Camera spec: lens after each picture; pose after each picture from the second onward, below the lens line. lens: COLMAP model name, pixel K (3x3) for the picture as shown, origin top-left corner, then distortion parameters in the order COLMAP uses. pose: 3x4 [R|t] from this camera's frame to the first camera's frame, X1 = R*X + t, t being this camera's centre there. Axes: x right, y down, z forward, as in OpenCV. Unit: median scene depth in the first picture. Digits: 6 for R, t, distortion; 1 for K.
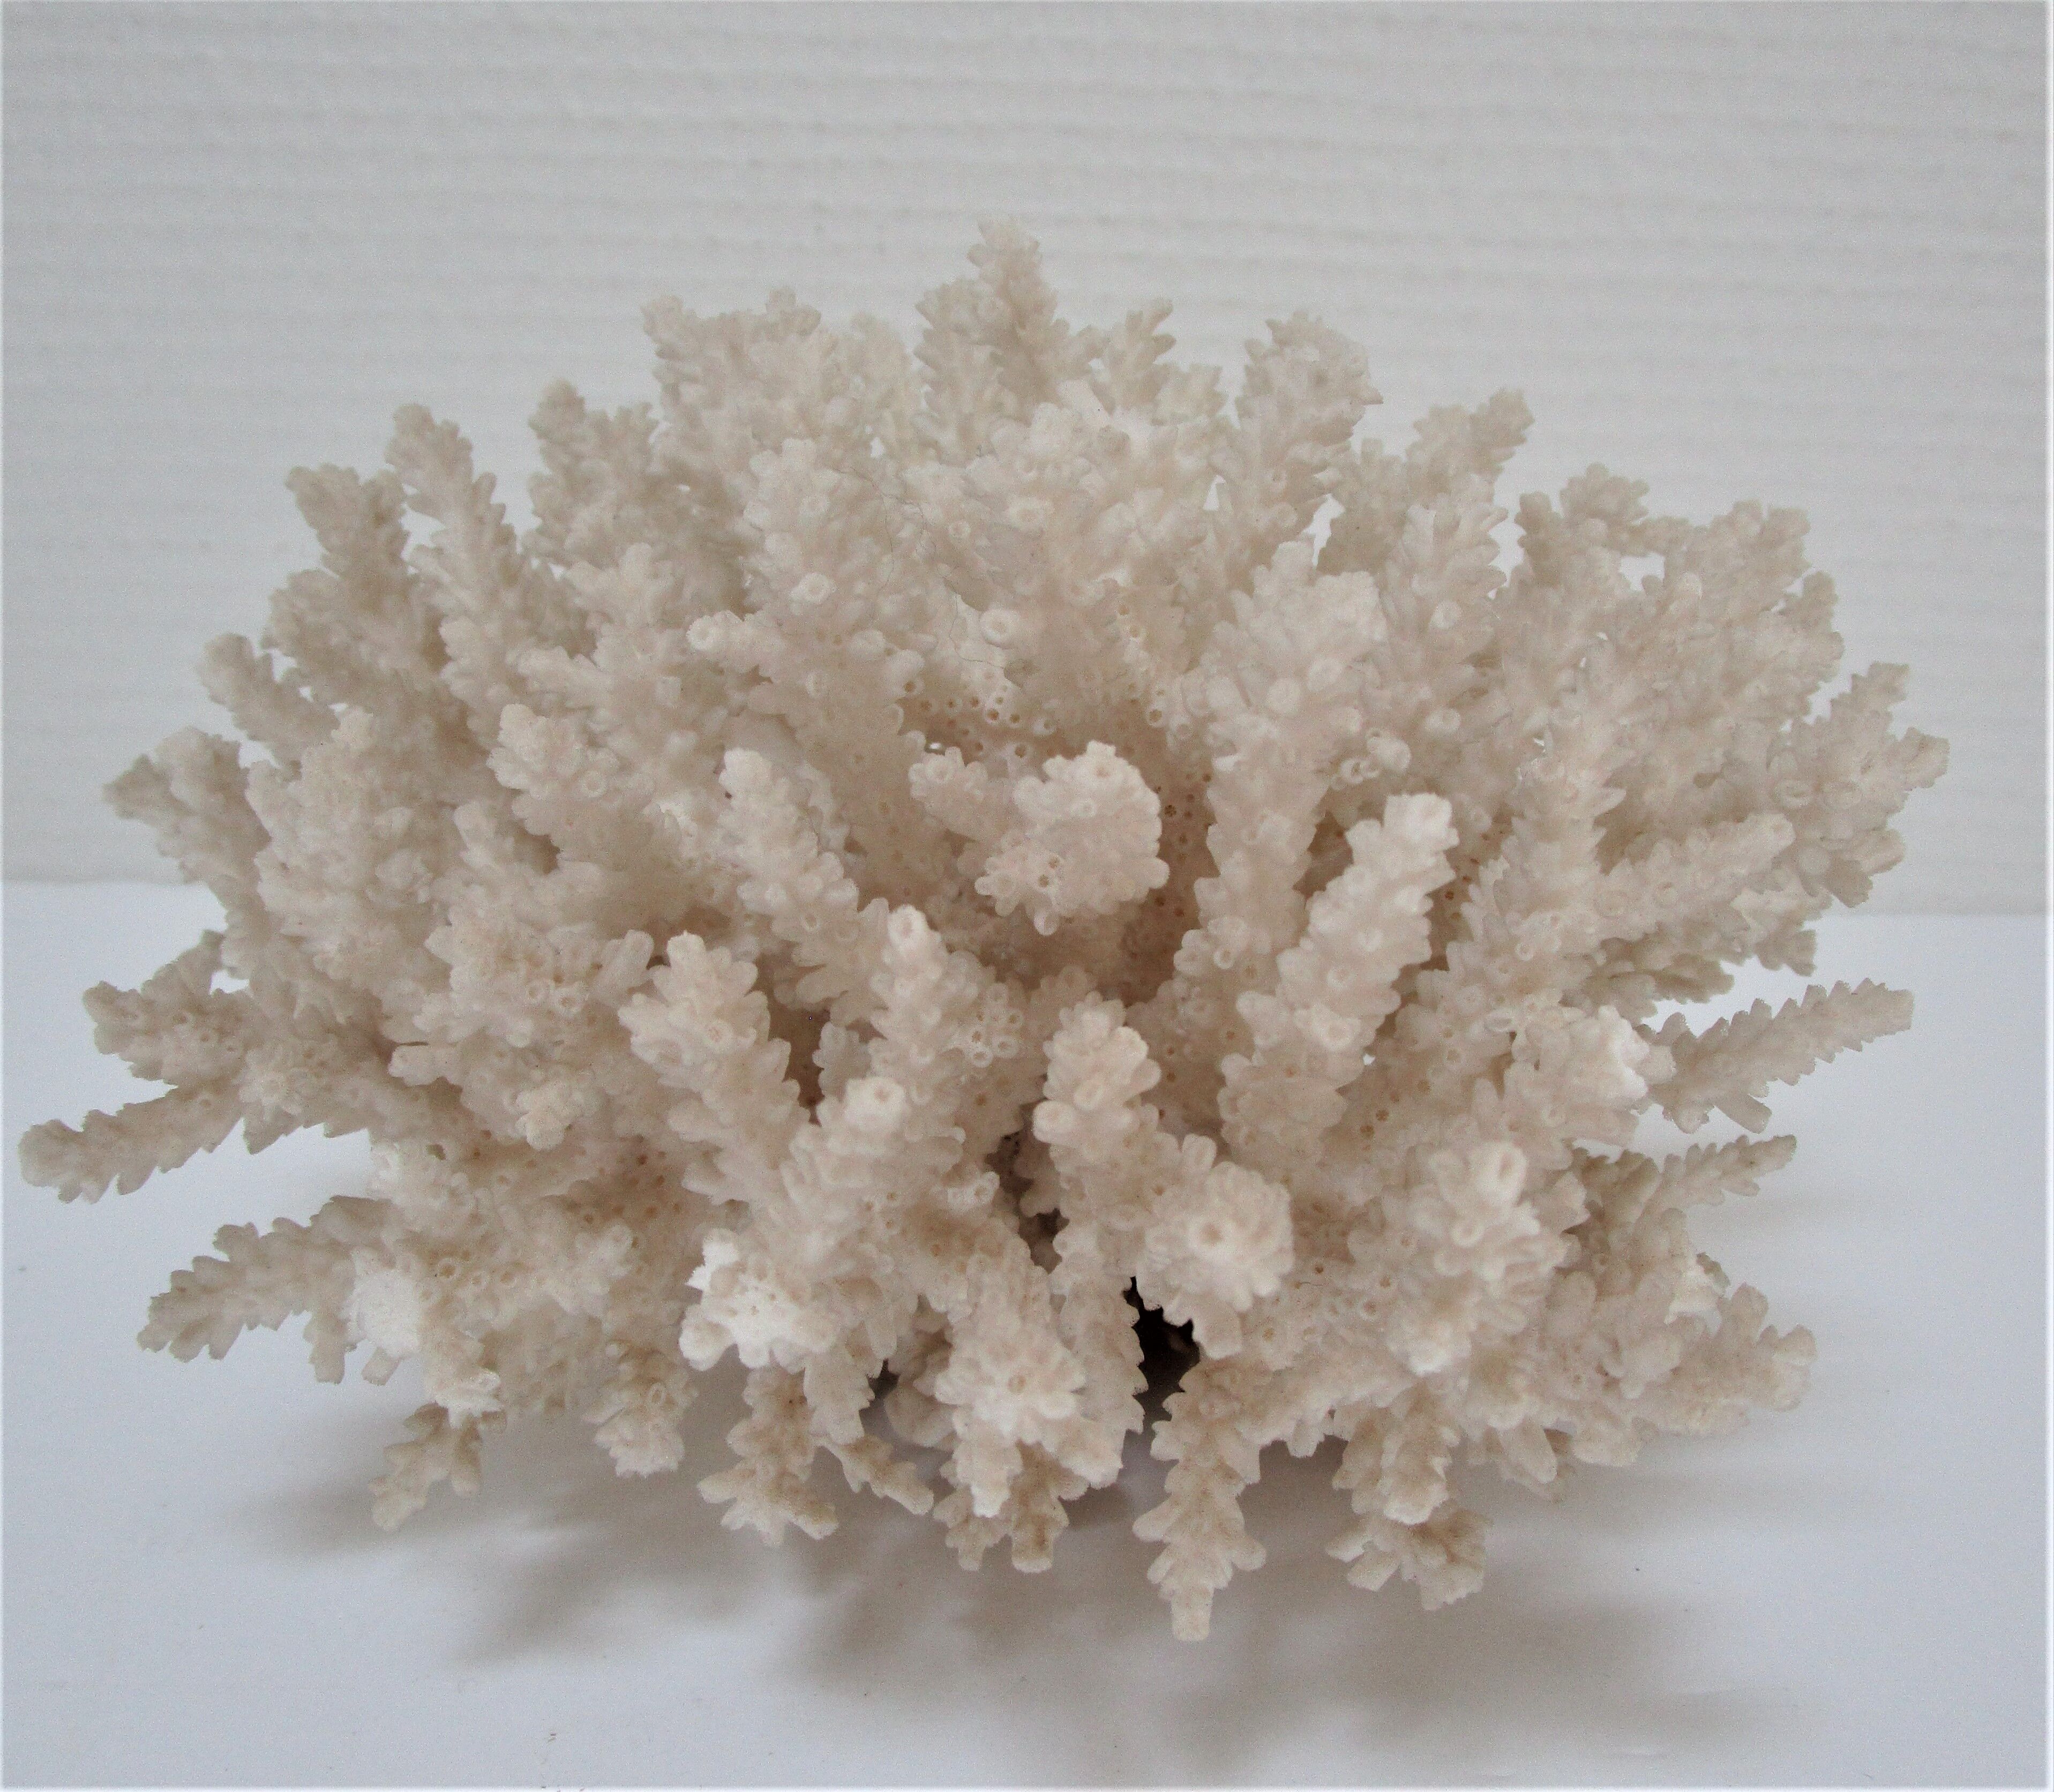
lens RADIAL K [[1481.2, 0, 1027.0], [0, 1481.2, 896.0], [0, 0, 1]] dist [-0.000350, 0.002176]
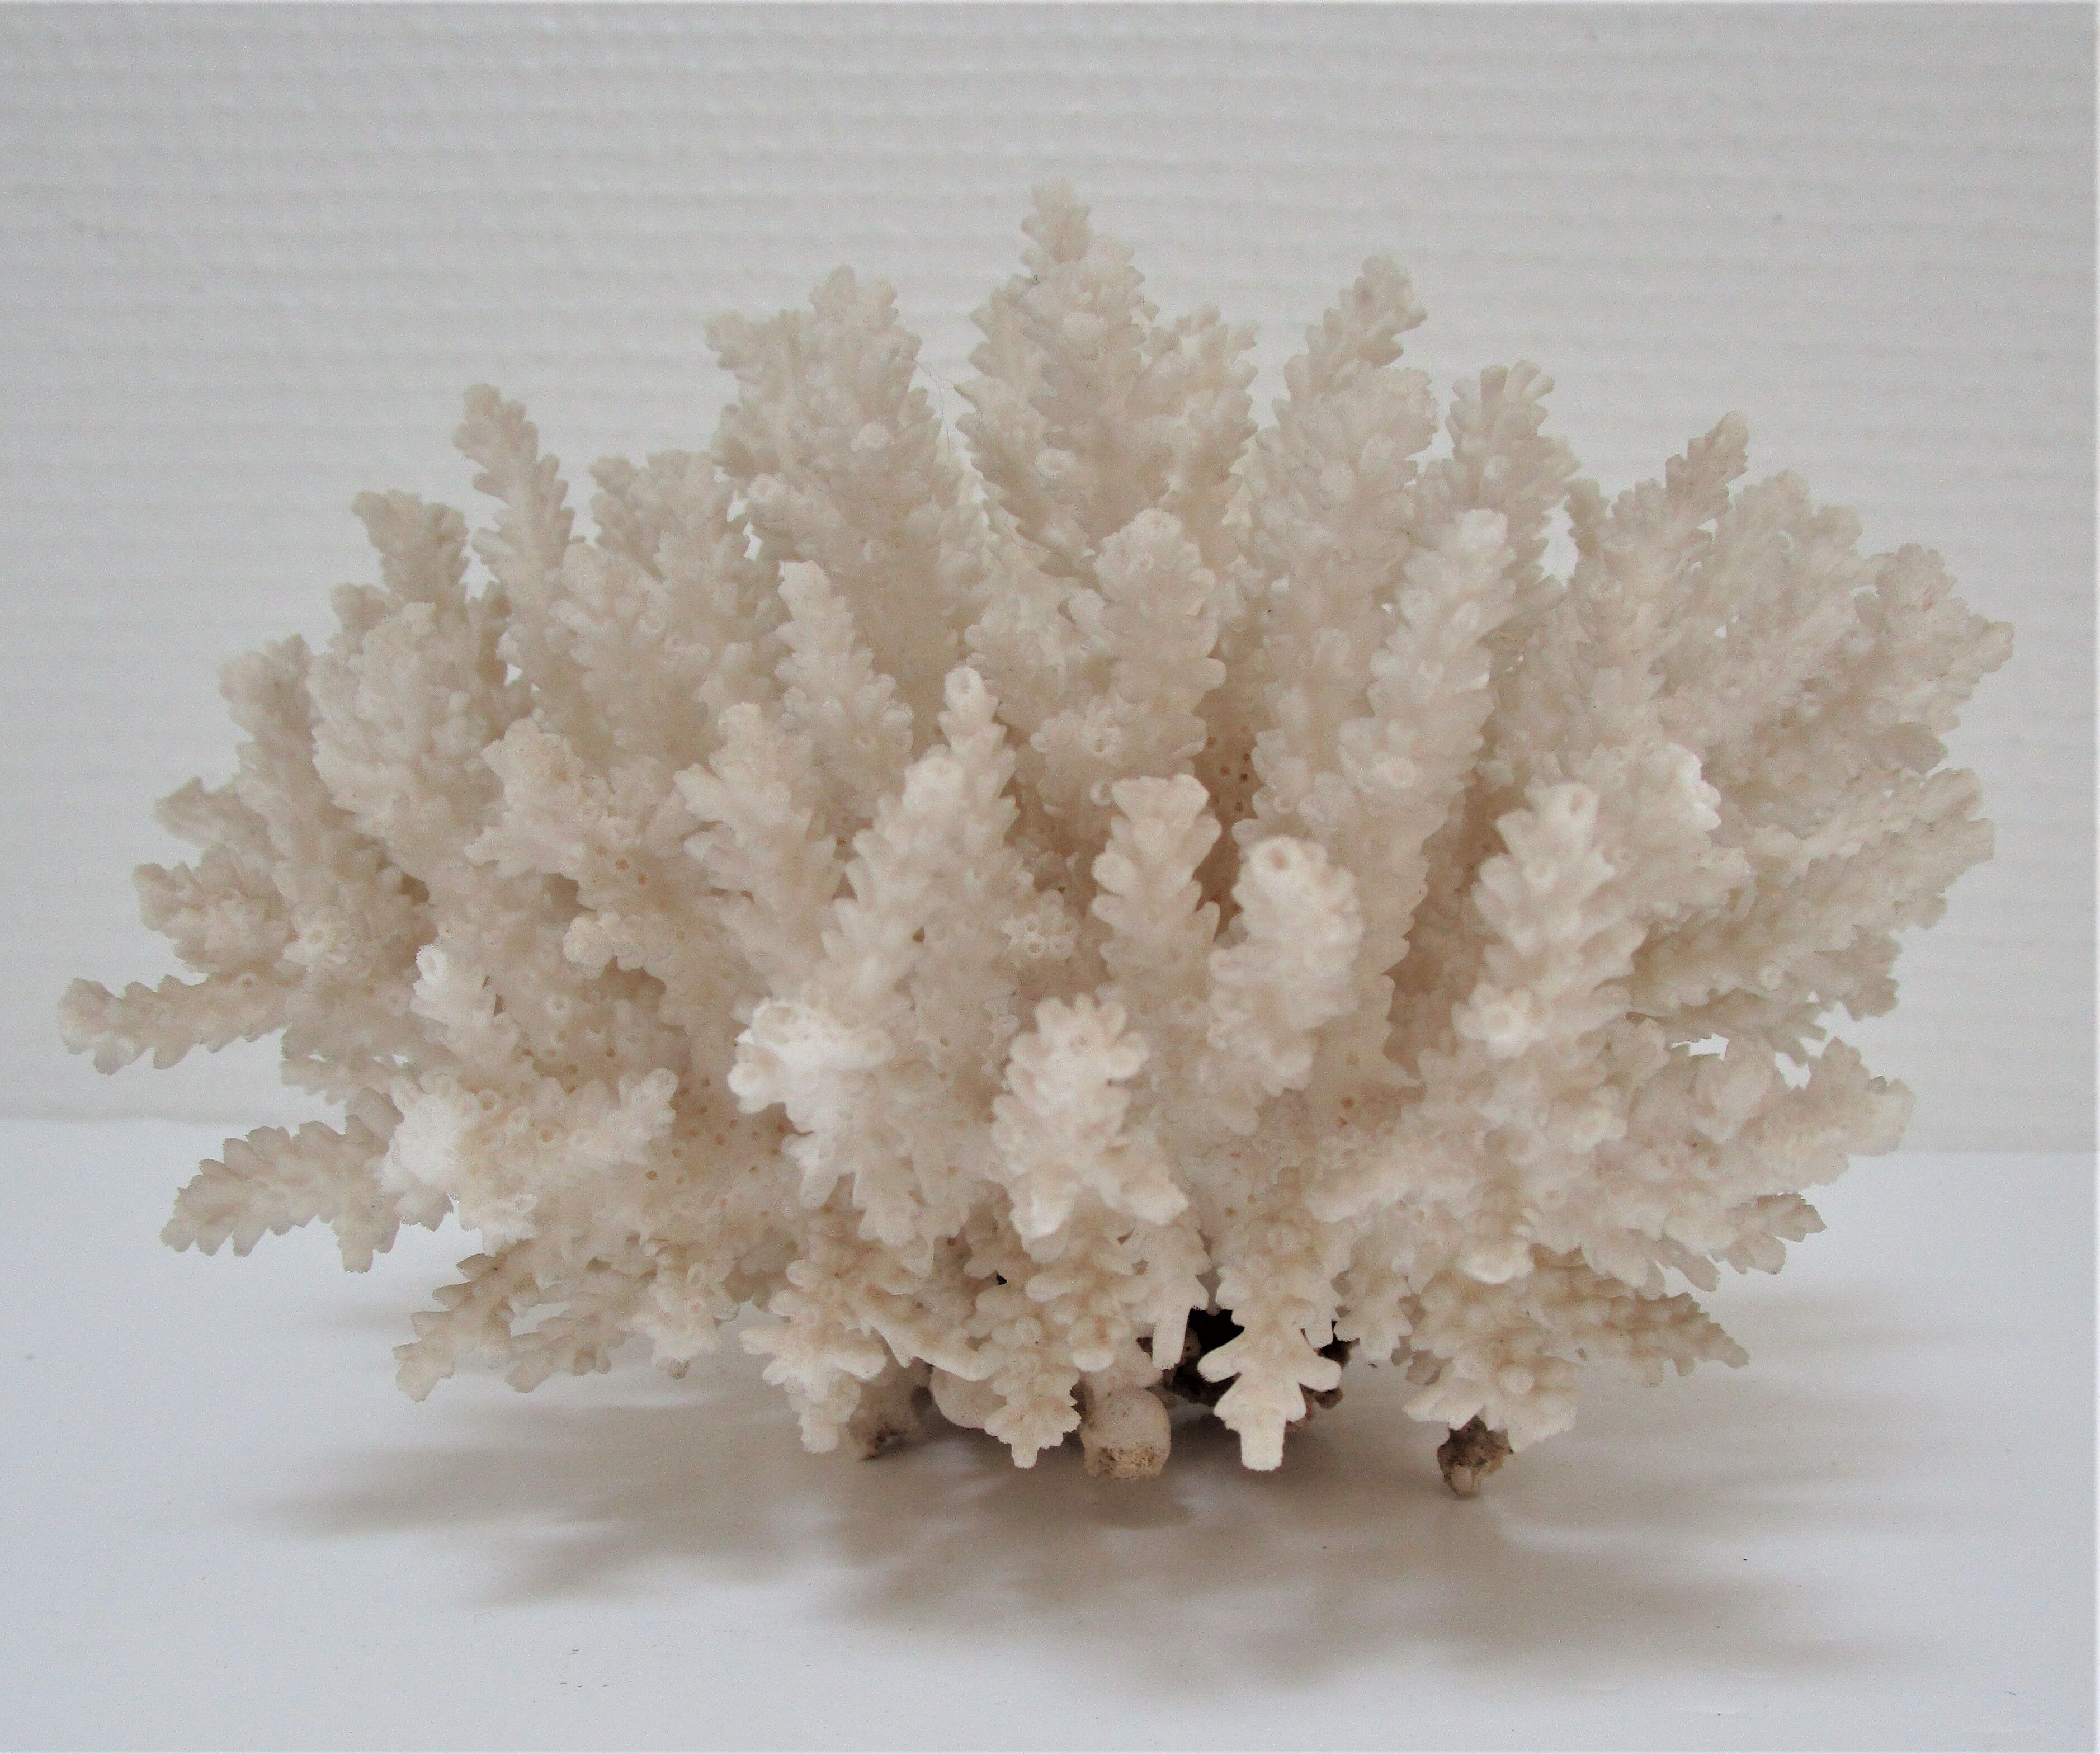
lens RADIAL K [[1516.1, 0, 1050.0], [0, 1516.1, 877.0], [0, 0, 1]] dist [0.002727, -0.000871]
pose [[0.999844, -0.003803, -0.017252, -0.004561], [0.001680, 0.992594, -0.121471, 0.200103], [0.017586, 0.121424, 0.992445, 0.002541]]
